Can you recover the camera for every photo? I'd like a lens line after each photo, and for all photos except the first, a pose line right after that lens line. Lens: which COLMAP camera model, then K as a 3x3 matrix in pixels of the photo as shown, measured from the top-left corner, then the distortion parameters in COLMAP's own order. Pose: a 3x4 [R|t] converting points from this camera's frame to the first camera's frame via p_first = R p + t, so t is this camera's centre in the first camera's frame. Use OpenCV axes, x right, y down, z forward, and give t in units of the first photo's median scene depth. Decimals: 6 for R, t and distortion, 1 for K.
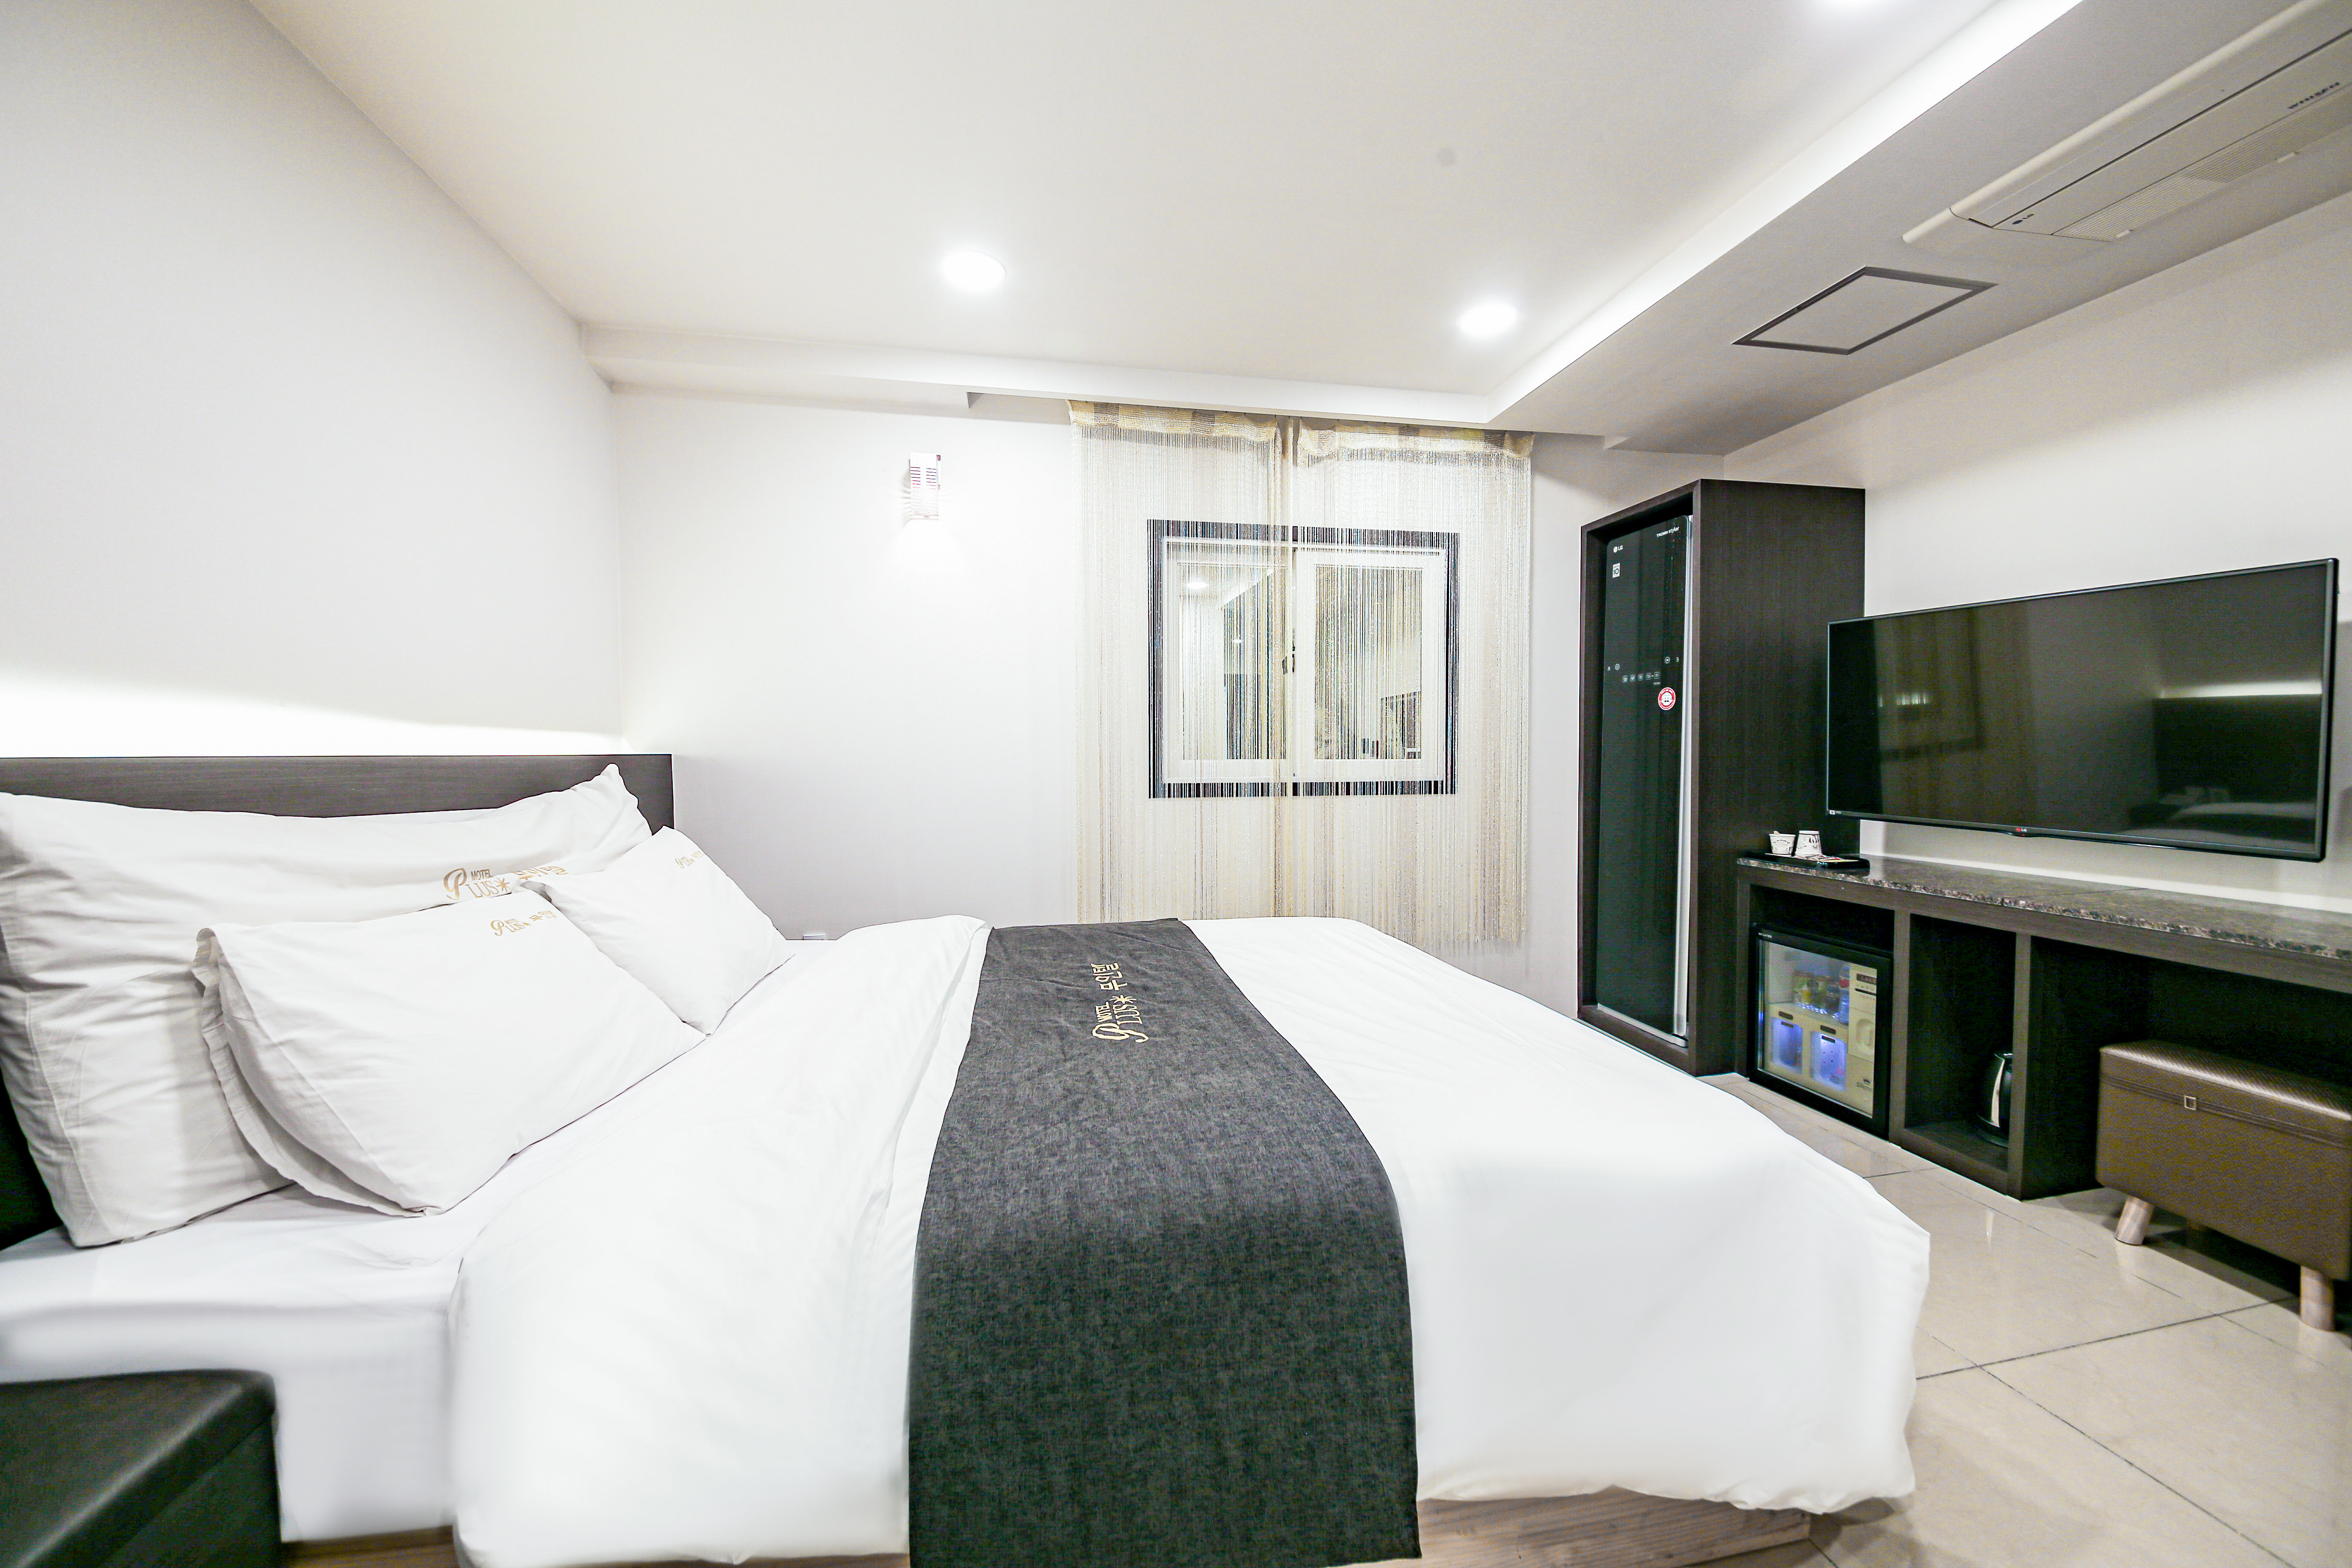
lens RADIAL K [[845.1, 0, 1176.0], [0, 845.1, 784.0], [0, 0, 1]] dist [-0.000671, -0.000089]
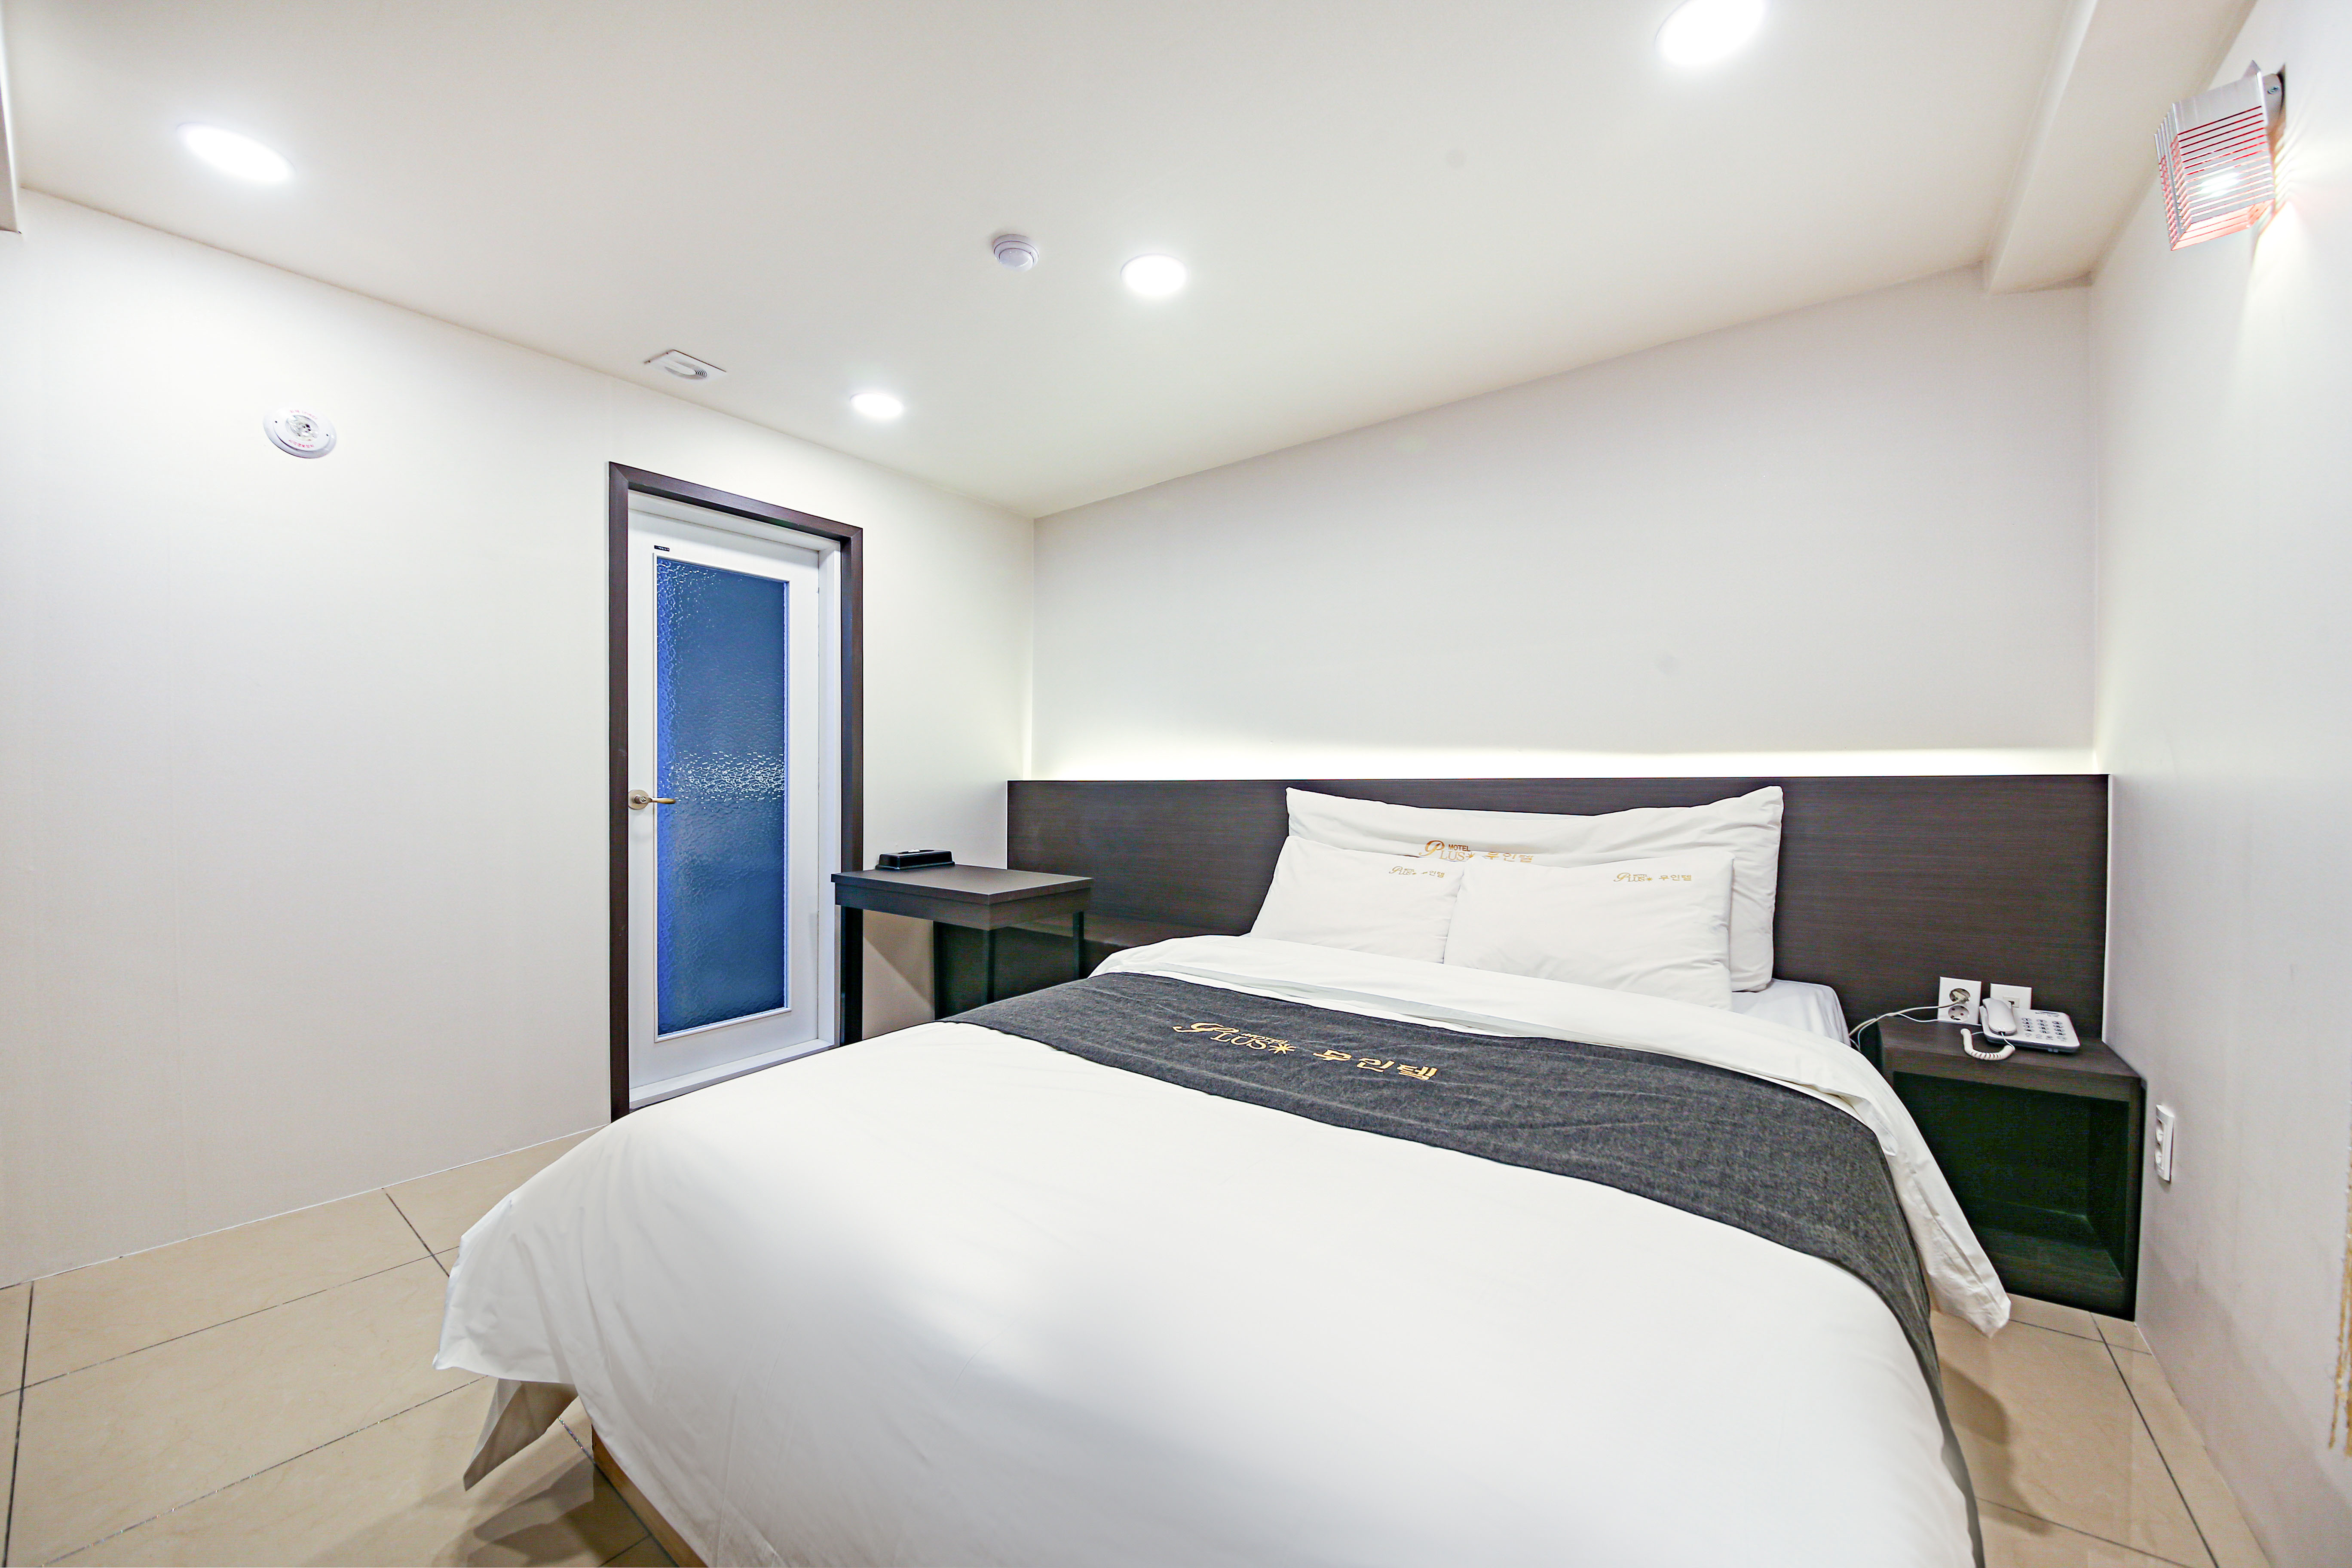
lens RADIAL K [[845.1, 0, 1176.0], [0, 845.1, 784.0], [0, 0, 1]] dist [-0.000671, -0.000089]
pose [[-0.730624, -0.005351, -0.682759, 0.344618], [-0.024792, 0.999518, 0.018697, -0.017446], [0.682330, 0.030587, -0.730404, 0.866593]]
